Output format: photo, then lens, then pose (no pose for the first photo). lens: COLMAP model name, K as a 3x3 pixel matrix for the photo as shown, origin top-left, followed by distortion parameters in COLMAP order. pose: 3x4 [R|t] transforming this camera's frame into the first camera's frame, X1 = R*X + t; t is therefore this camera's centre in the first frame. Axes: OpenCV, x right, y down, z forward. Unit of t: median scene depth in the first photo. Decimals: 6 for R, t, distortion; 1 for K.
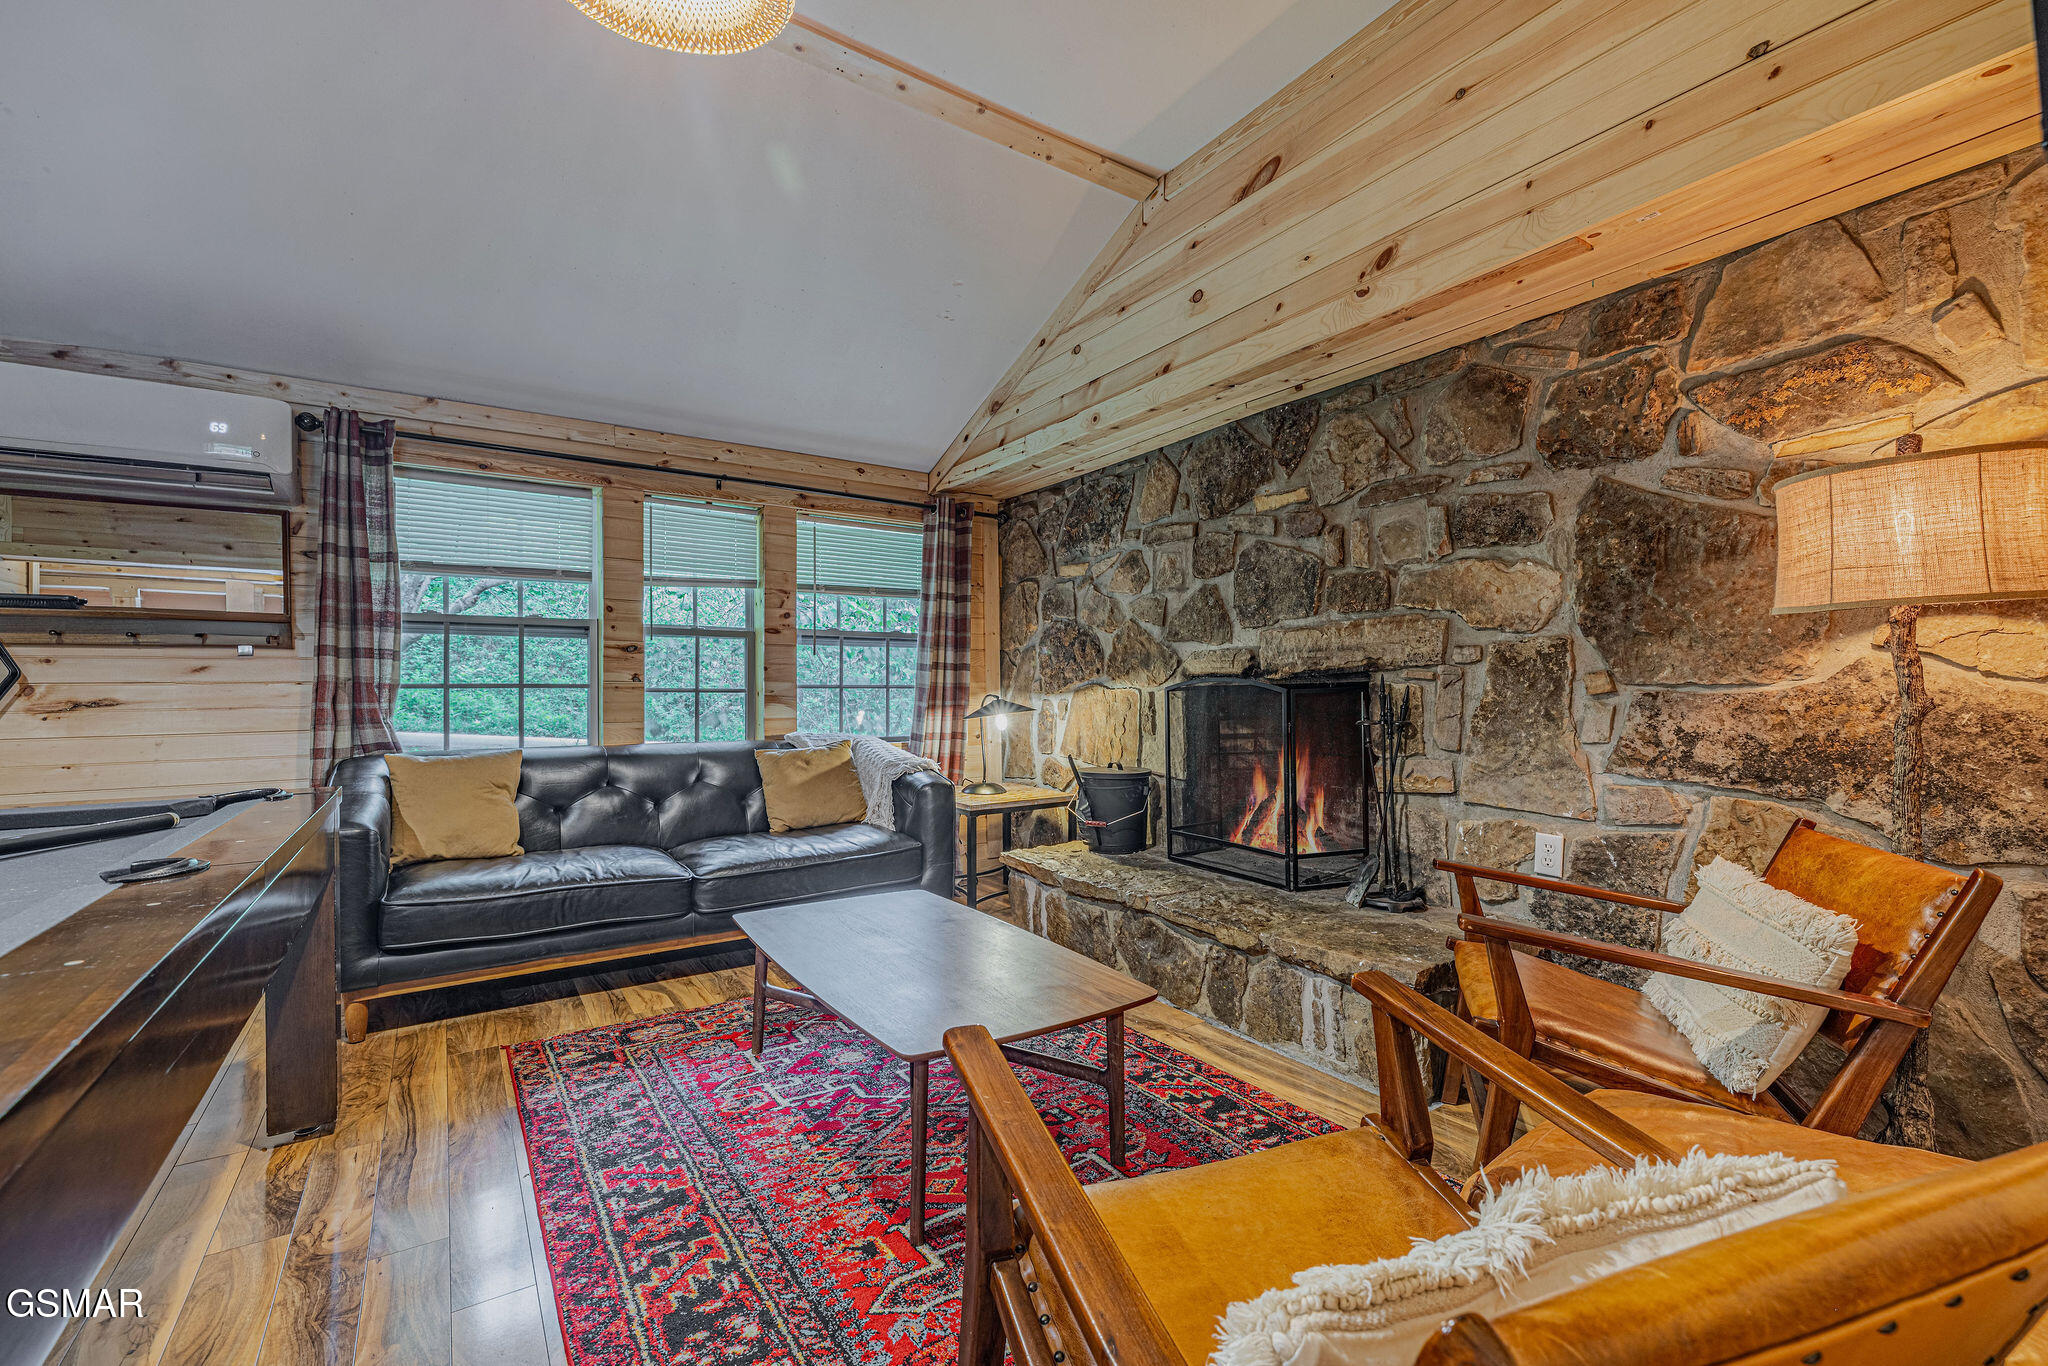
lens RADIAL K [[880.9, 0, 1022.8], [0, 880.9, 680.4], [0, 0, 1]] dist [0.002420, -0.000779]
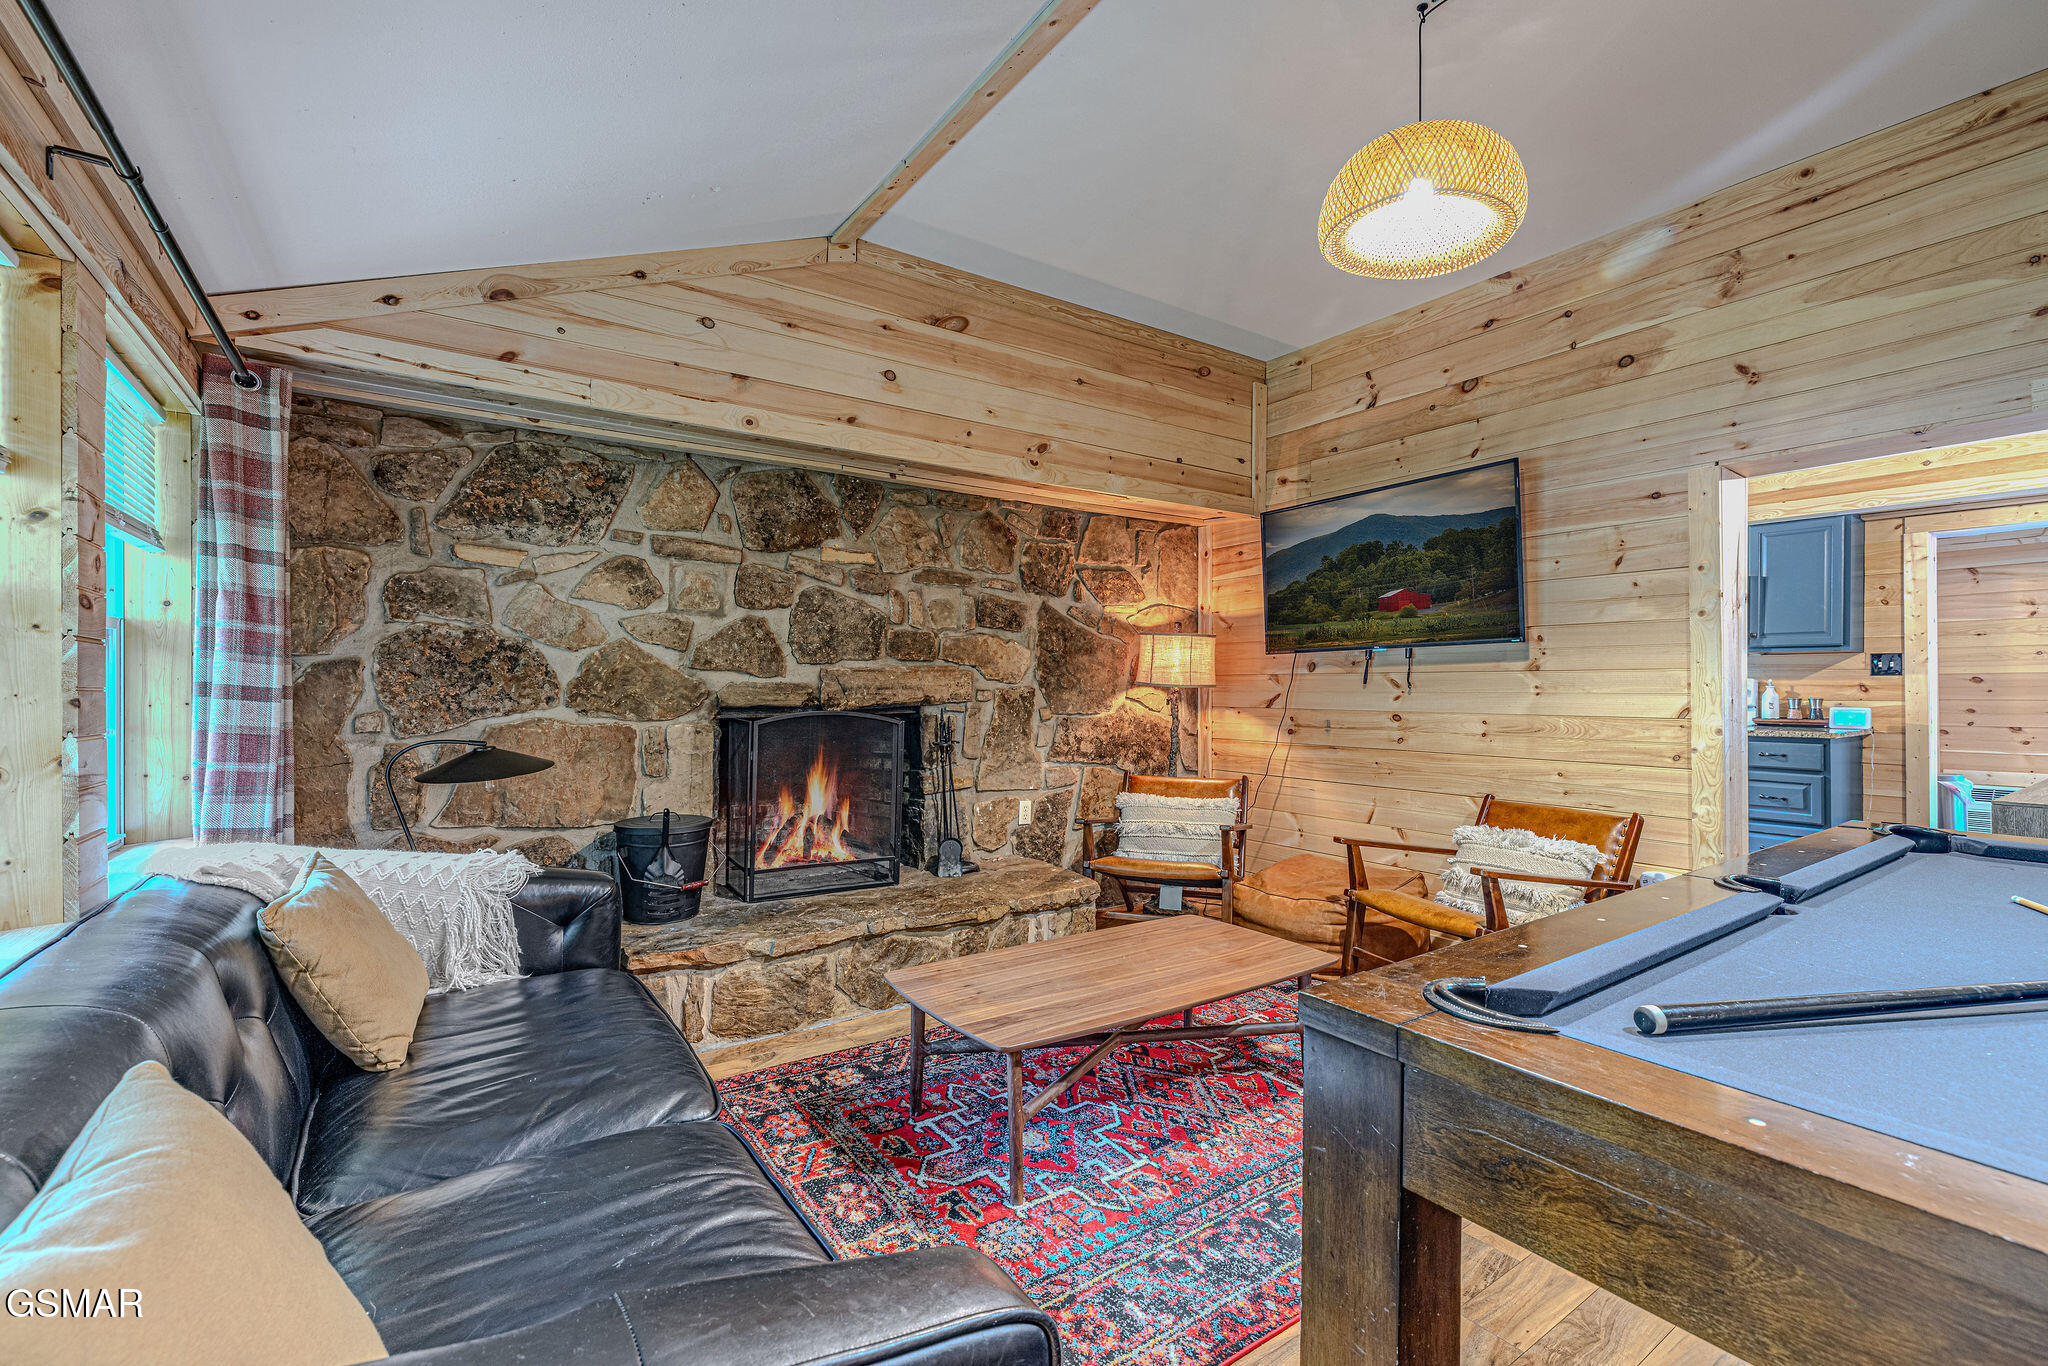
lens RADIAL K [[859.3, 0, 1021.1], [0, 859.3, 670.5], [0, 0, 1]] dist [0.009180, -0.002568]
pose [[-0.009751, 0.026056, 0.999613, -0.732057], [-0.014380, 0.999553, -0.026195, -0.024664], [-0.999849, -0.014630, -0.009372, 0.677414]]
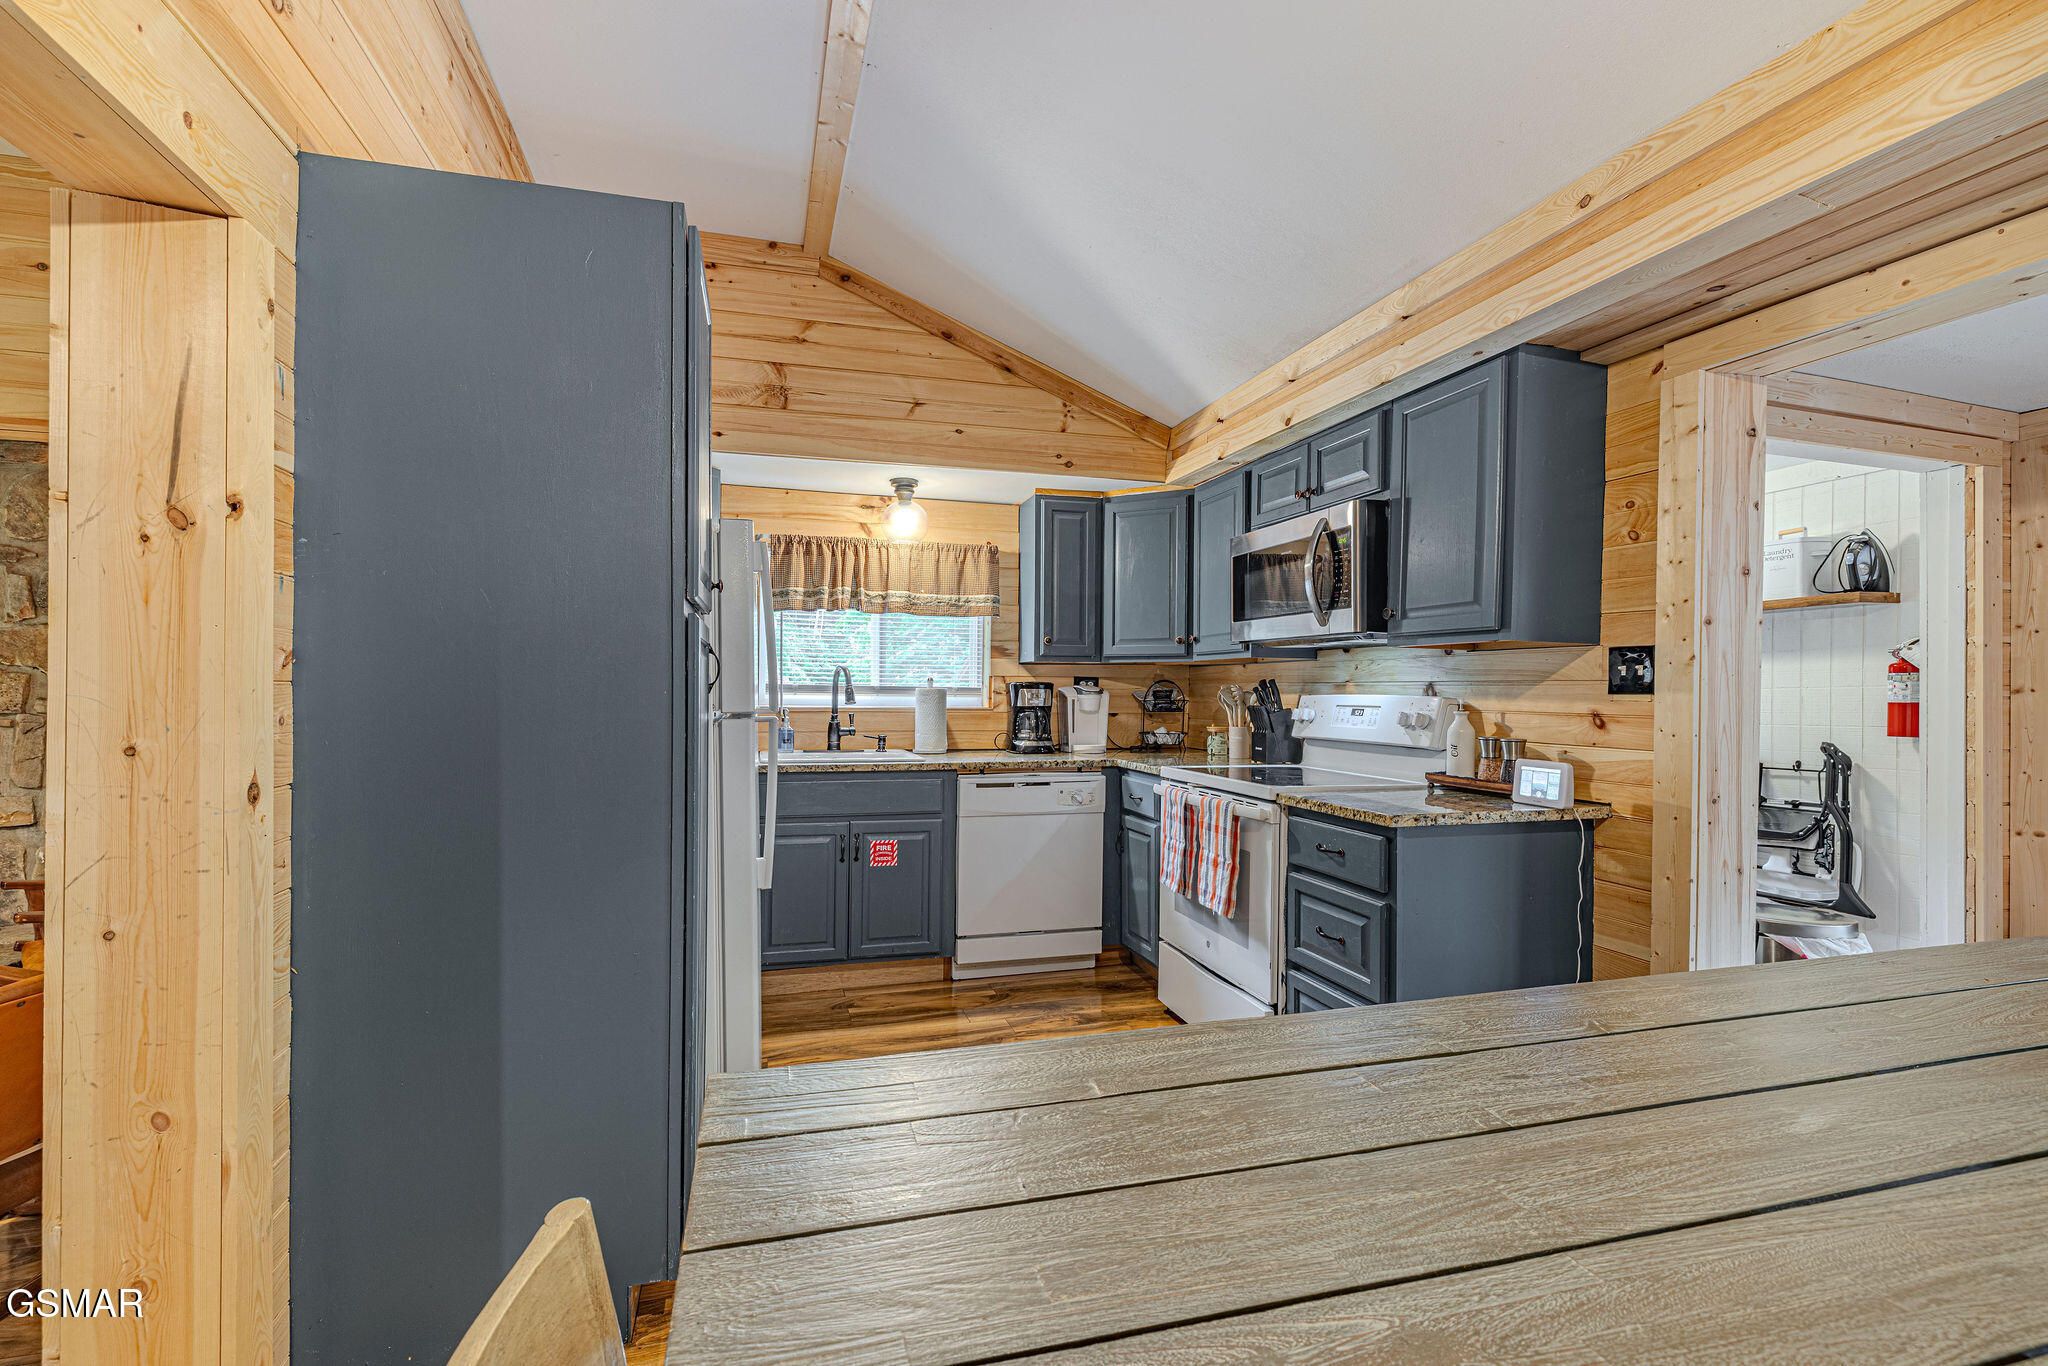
lens RADIAL K [[880.9, 0, 1047.3], [0, 880.9, 694.5], [0, 0, 1]] dist [0.002420, -0.000779]
pose [[0.311656, 0.003515, 0.950188, -0.157035], [-0.027868, 0.999597, 0.005443, -0.061076], [-0.949786, -0.028176, 0.311628, -0.418538]]
